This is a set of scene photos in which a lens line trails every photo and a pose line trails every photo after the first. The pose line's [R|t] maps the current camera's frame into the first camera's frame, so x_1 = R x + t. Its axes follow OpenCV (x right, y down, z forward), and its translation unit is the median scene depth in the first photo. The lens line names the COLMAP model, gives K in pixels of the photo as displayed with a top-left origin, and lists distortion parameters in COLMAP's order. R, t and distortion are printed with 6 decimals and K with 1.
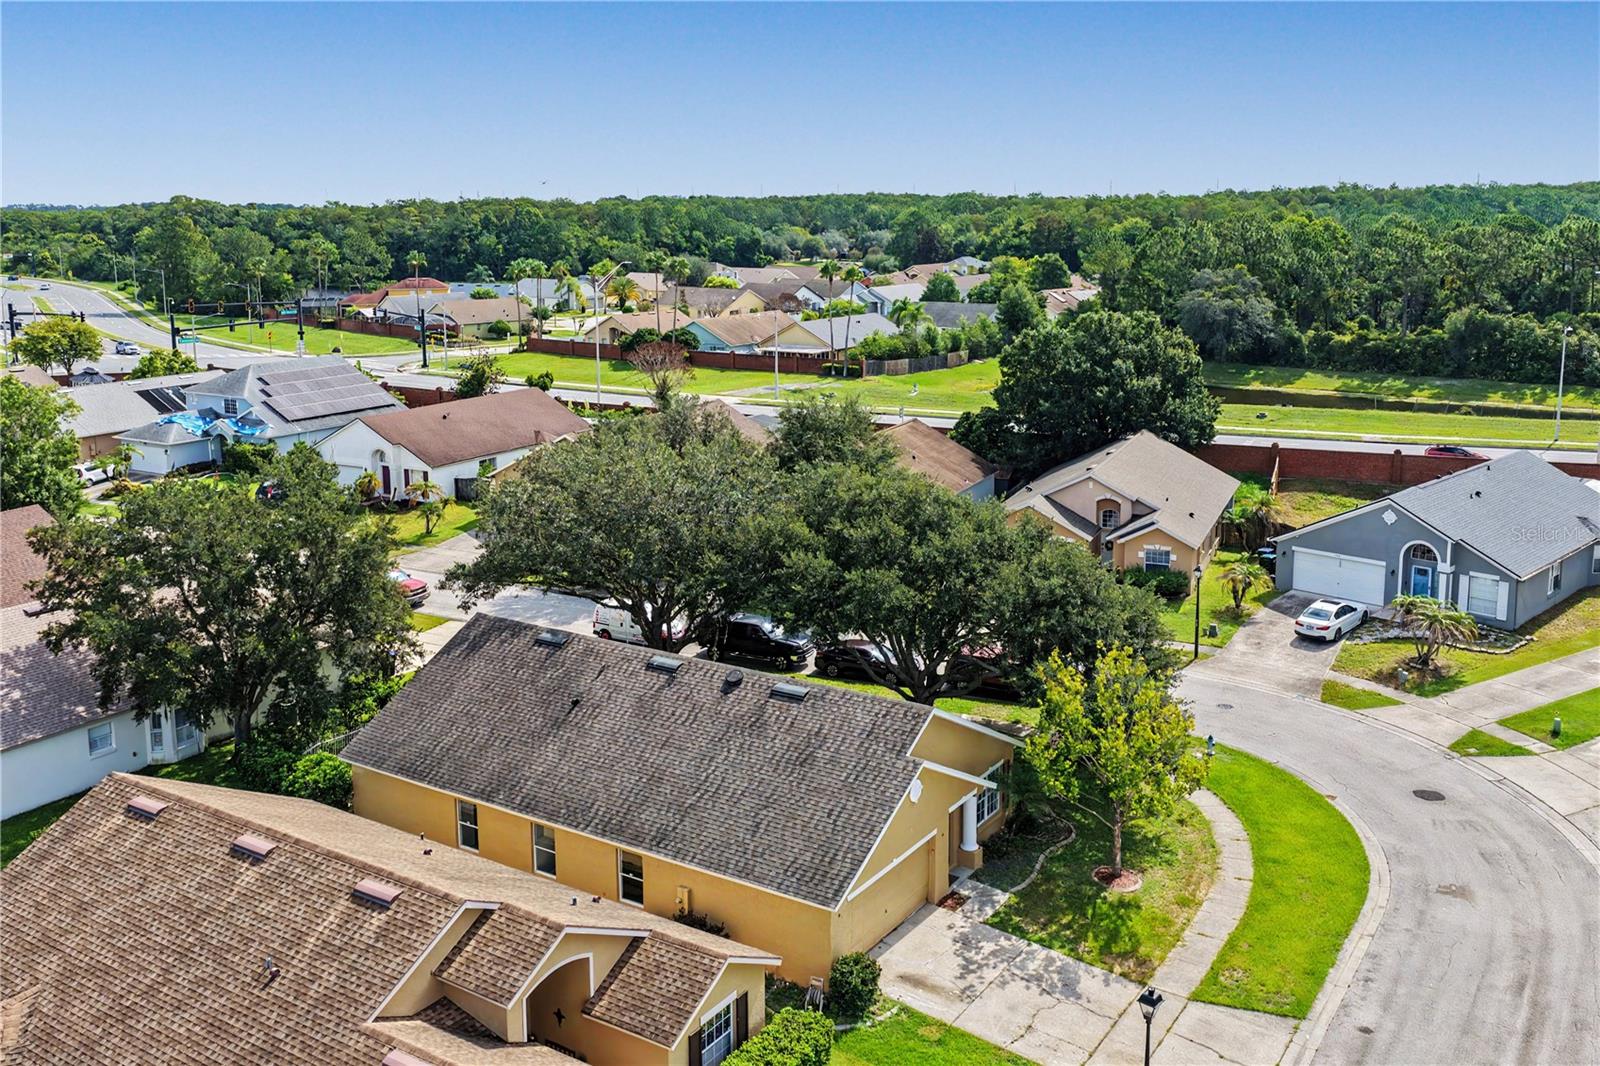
lens RADIAL K [[1437.0, 0, 797.5], [0, 1437.0, 414.3], [0, 0, 1]] dist [-0.002659, 0.014905]
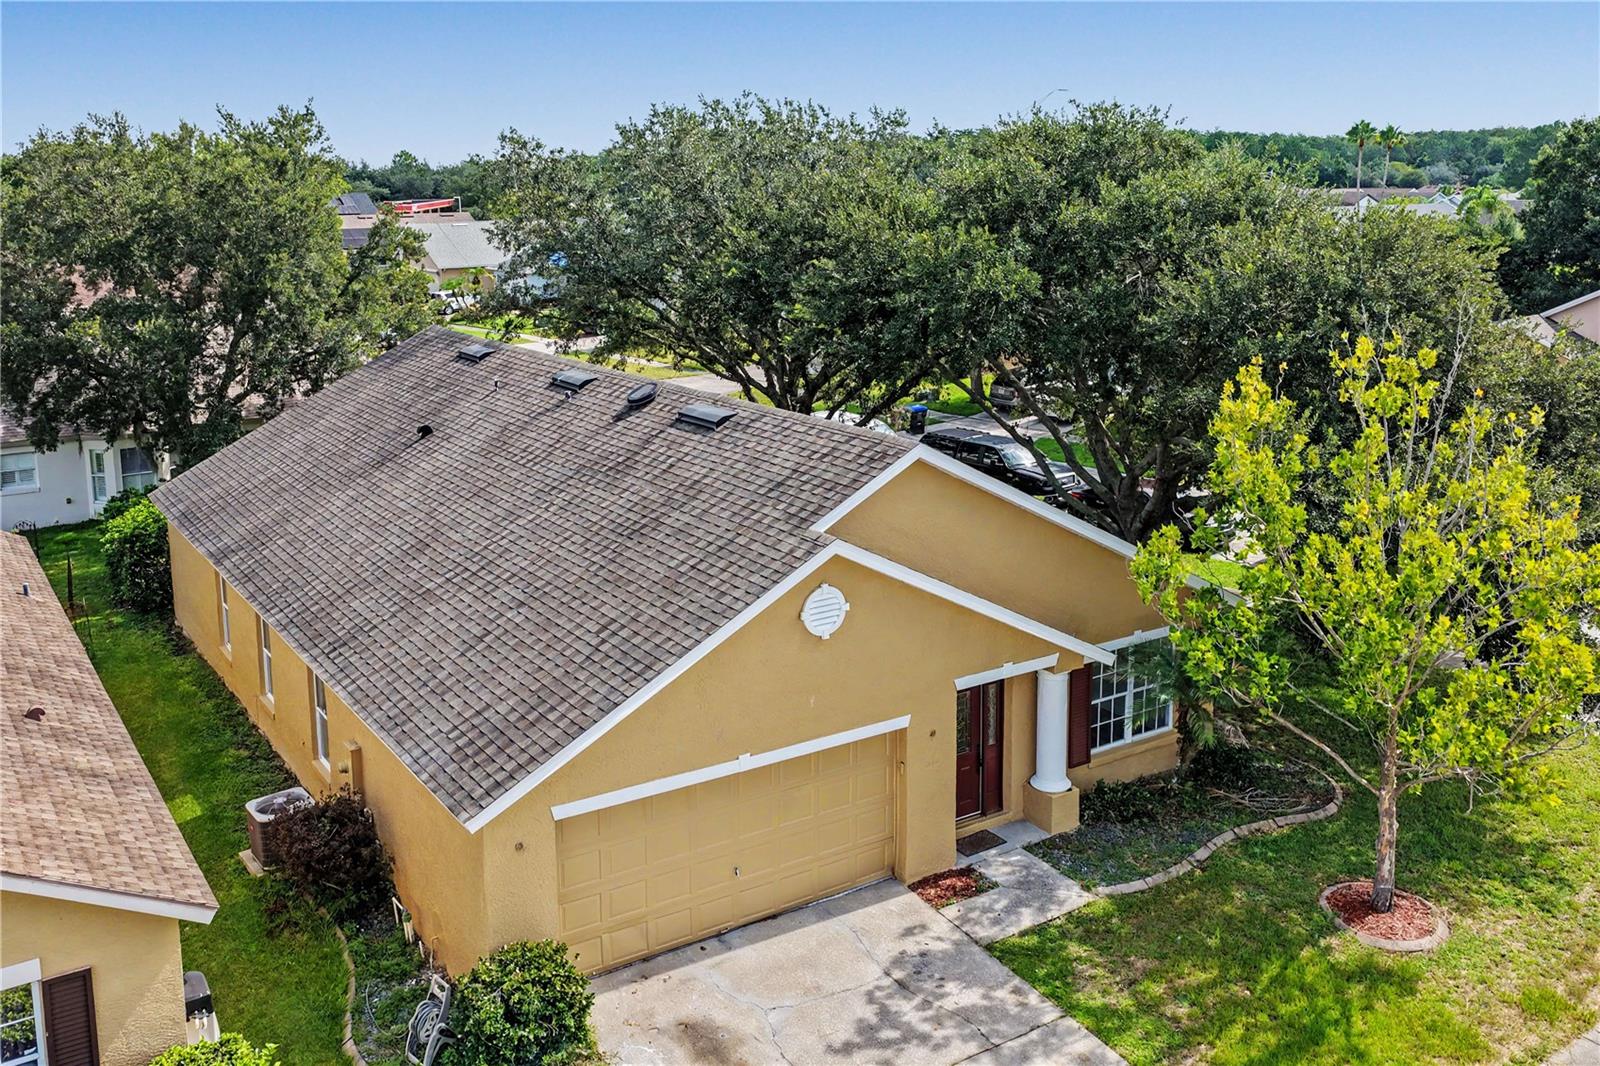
lens RADIAL K [[1437.0, 0, 797.5], [0, 1437.0, 414.3], [0, 0, 1]] dist [-0.002659, 0.014905]
pose [[0.917033, 0.064670, -0.393533, 0.222623], [-0.056227, 0.997874, 0.032959, 0.173652], [0.394828, -0.008097, 0.918719, 0.548937]]
